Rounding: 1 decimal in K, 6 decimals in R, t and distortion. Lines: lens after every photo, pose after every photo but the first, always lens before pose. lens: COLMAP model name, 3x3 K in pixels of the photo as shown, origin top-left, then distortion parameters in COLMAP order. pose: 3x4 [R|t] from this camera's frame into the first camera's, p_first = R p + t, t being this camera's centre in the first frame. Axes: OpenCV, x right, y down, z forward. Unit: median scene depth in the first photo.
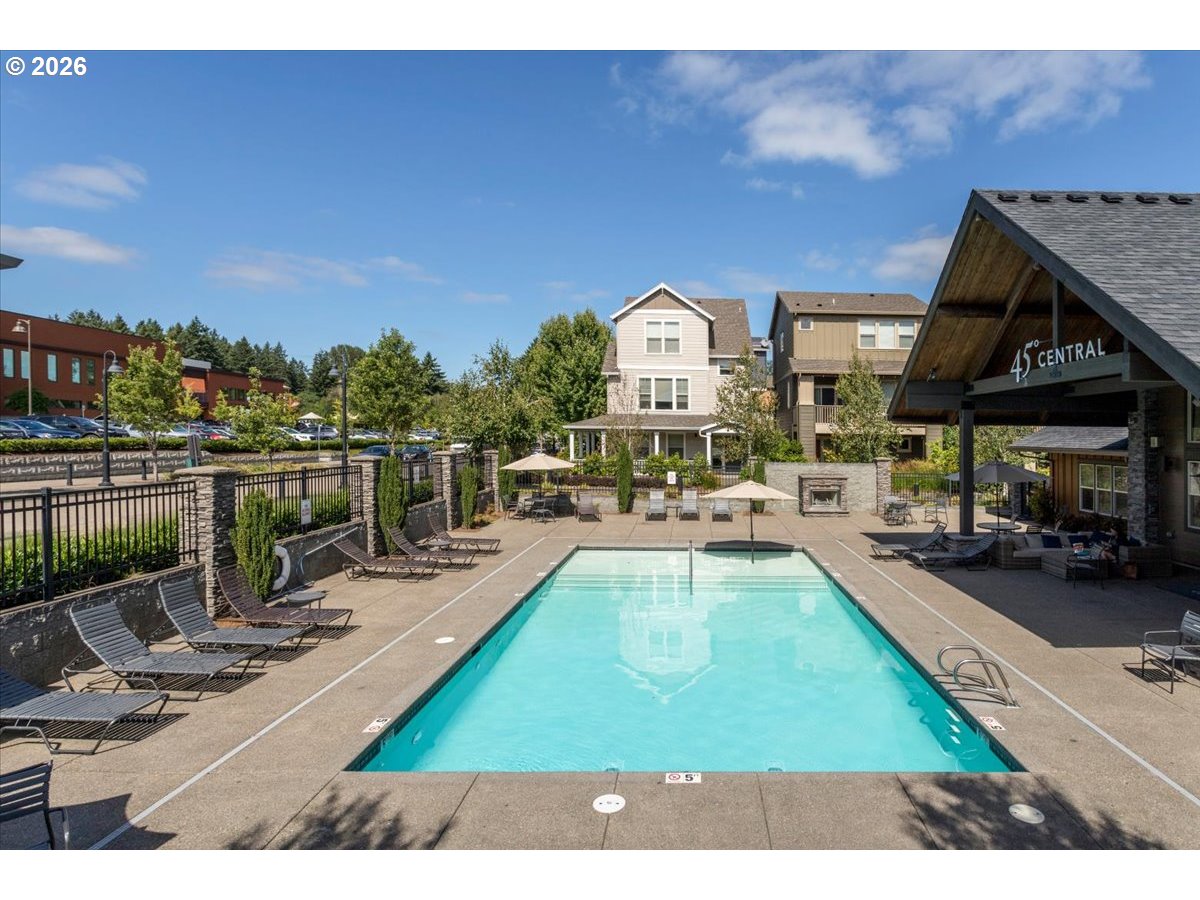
lens RADIAL K [[654.0, 0, 671.7], [0, 654.0, 448.2], [0, 0, 1]] dist [-0.000674, -0.000044]
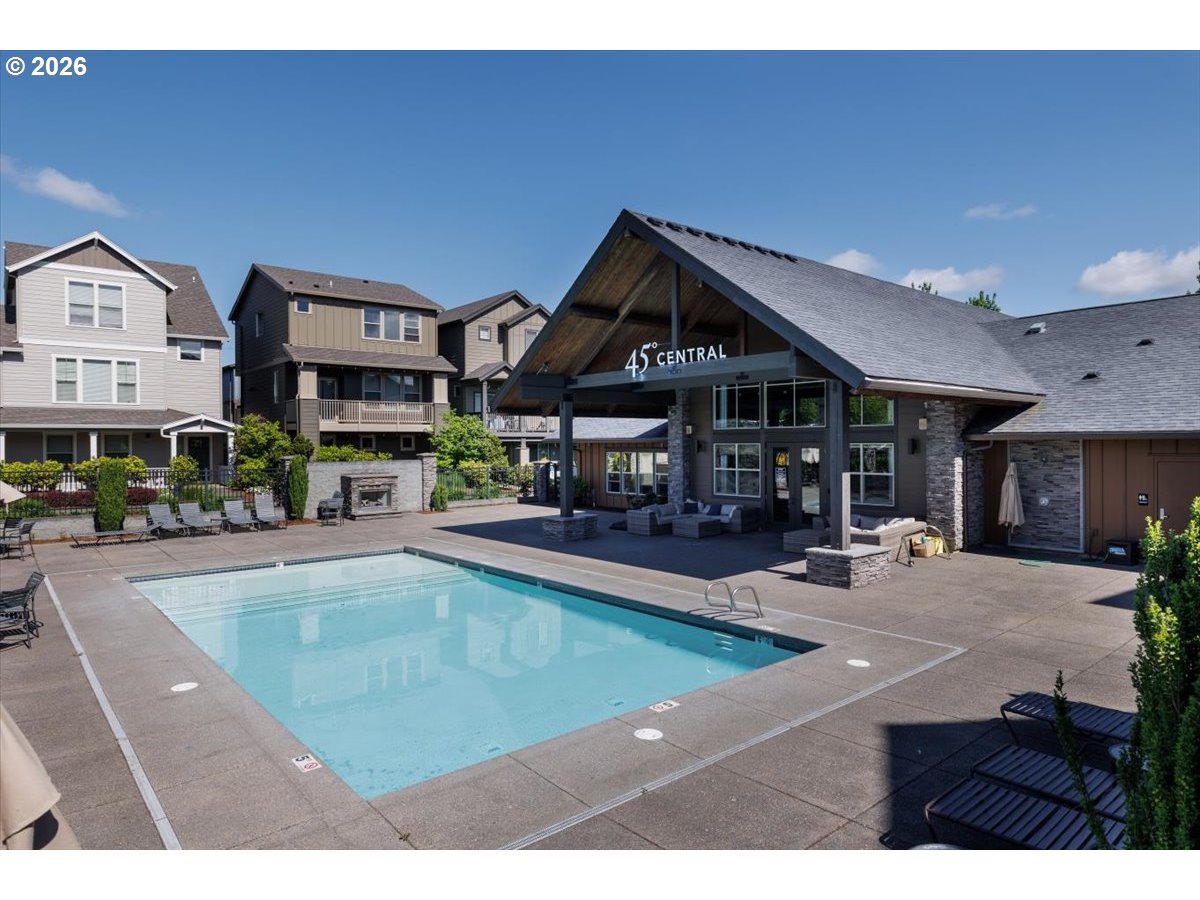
lens RADIAL K [[731.6, 0, 575.2], [0, 731.6, 447.7], [0, 0, 1]] dist [-0.003344, 0.001161]
pose [[0.781939, -0.021387, 0.622988, -0.303432], [0.025988, 0.999661, 0.001700, 0.016523], [-0.622813, 0.014861, 0.782230, 0.032045]]
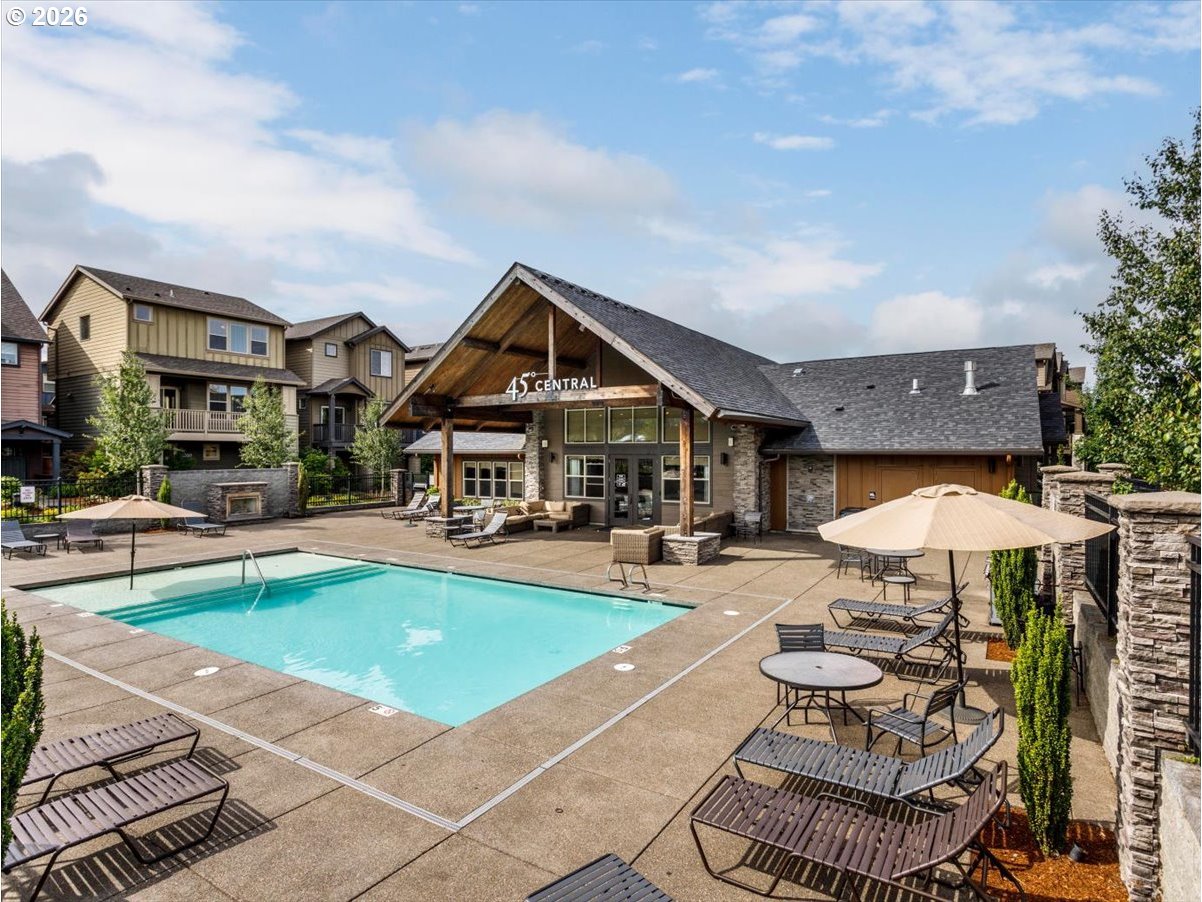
lens RADIAL K [[655.1, 0, 589.4], [0, 655.1, 448.0], [0, 0, 1]] dist [-0.000674, -0.000044]
pose [[0.560476, -0.006557, 0.828145, -0.445841], [0.019339, 0.999800, -0.005173, 0.010695], [-0.827945, 0.018915, 0.560490, 0.060222]]
